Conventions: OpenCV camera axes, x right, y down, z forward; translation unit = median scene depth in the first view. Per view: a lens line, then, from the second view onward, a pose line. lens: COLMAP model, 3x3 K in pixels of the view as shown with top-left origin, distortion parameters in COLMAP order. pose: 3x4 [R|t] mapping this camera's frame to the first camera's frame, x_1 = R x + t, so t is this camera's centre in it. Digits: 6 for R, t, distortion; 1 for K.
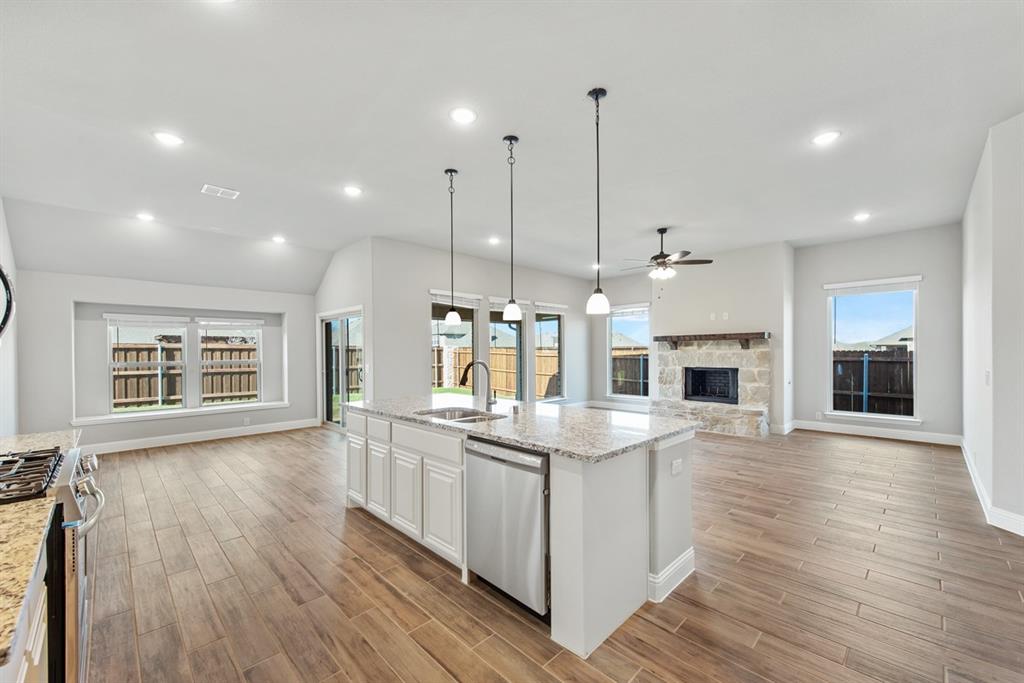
lens RADIAL K [[411.5, 0, 510.6], [0, 411.5, 349.9], [0, 0, 1]] dist [0.003783, 0.000314]
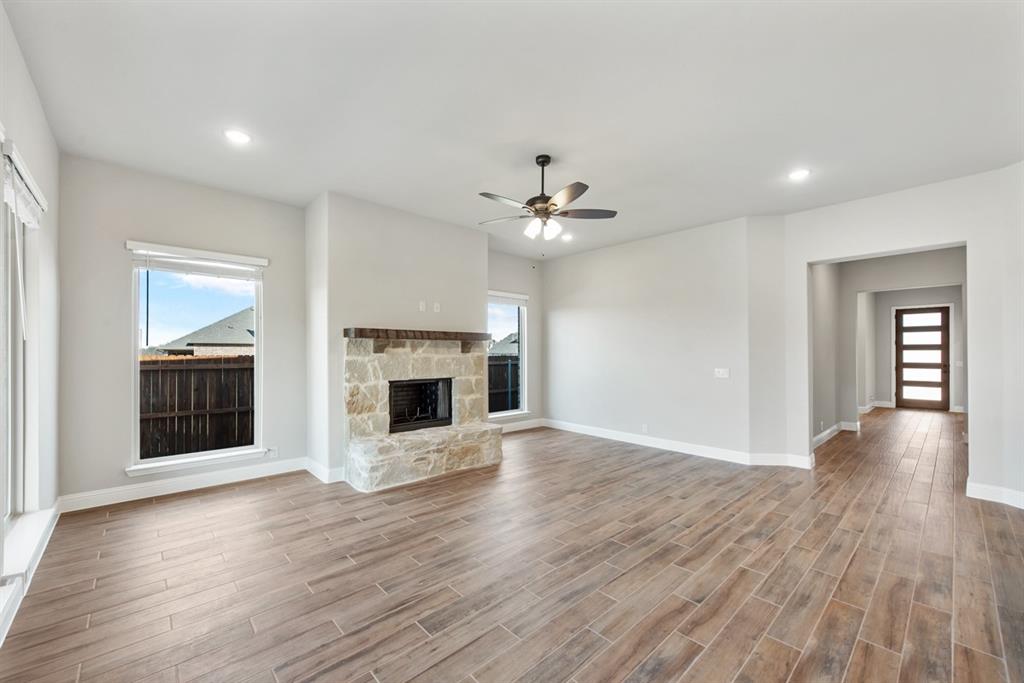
lens RADIAL K [[411.5, 0, 507.5], [0, 411.5, 346.9], [0, 0, 1]] dist [0.003783, 0.000314]
pose [[0.045050, 0.020099, 0.998783, -0.199773], [-0.000240, 0.999798, -0.020109, 0.002606], [-0.998985, 0.000666, 0.045046, 0.821596]]
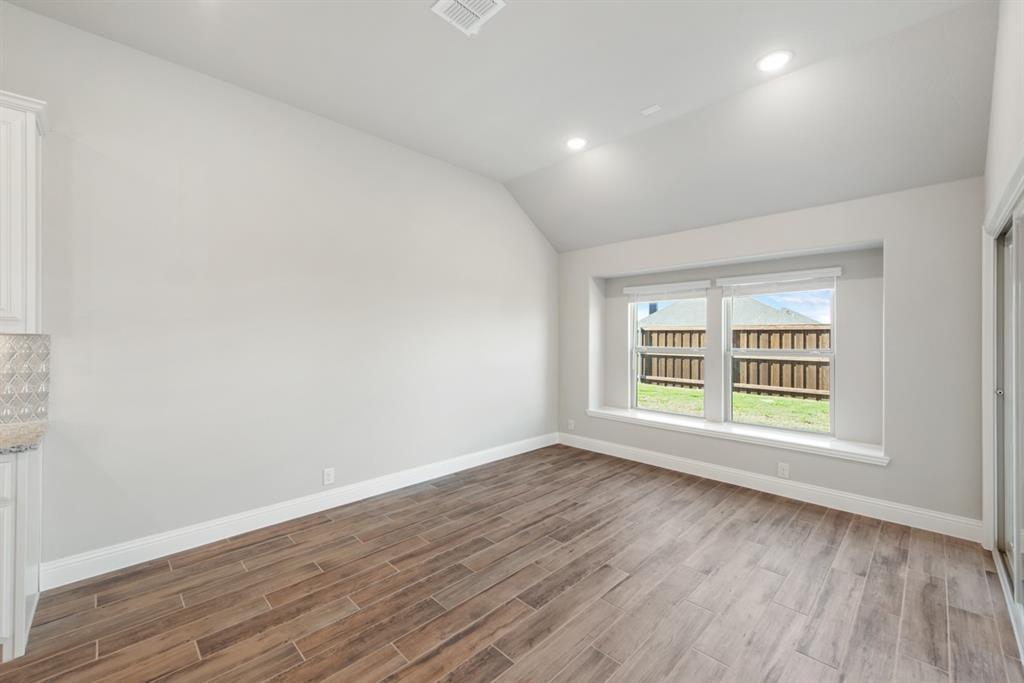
lens RADIAL K [[411.5, 0, 510.6], [0, 411.5, 336.1], [0, 0, 1]] dist [0.003783, 0.000314]
pose [[-0.002807, 0.006734, -0.999973, -0.124362], [-0.000392, 0.999977, 0.006735, 0.004096], [0.999996, 0.000411, -0.002804, 0.630160]]
